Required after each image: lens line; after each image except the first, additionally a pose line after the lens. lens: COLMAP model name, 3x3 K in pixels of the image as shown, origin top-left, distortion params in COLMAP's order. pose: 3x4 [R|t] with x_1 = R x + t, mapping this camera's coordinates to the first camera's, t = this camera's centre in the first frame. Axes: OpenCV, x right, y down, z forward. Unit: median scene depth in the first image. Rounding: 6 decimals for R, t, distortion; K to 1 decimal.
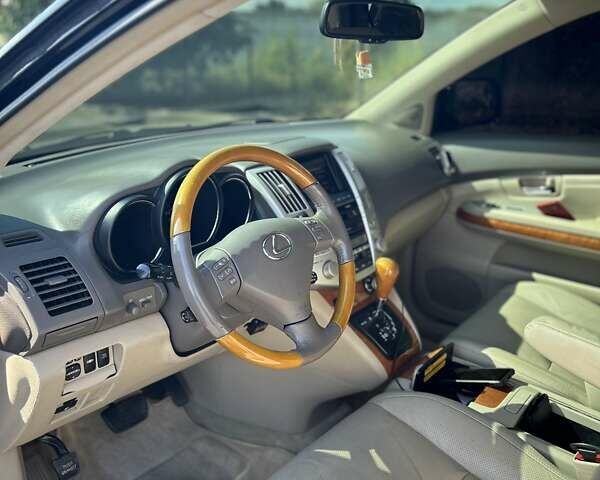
lens RADIAL K [[630.3, 0, 298.4], [0, 630.3, 240.0], [0, 0, 1]] dist [0.048129, 0.000000]
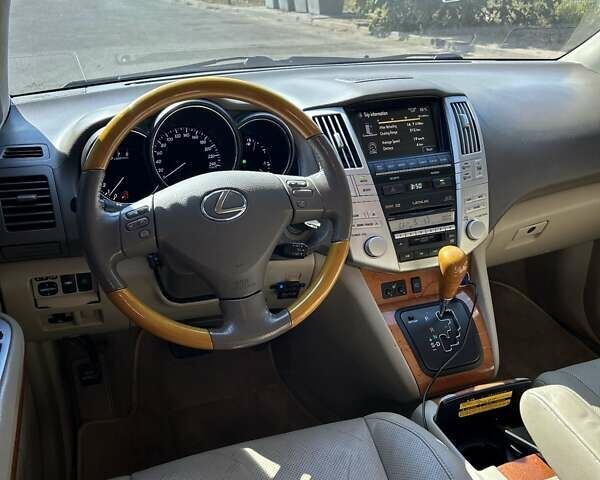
lens RADIAL K [[630.3, 0, 300.9], [0, 630.3, 241.9], [0, 0, 1]] dist [0.048129, 0.000000]
pose [[0.842155, 0.211165, -0.496170, 0.479356], [-0.158588, 0.976433, 0.146387, -0.080974], [0.515389, -0.044594, 0.855795, 0.334925]]
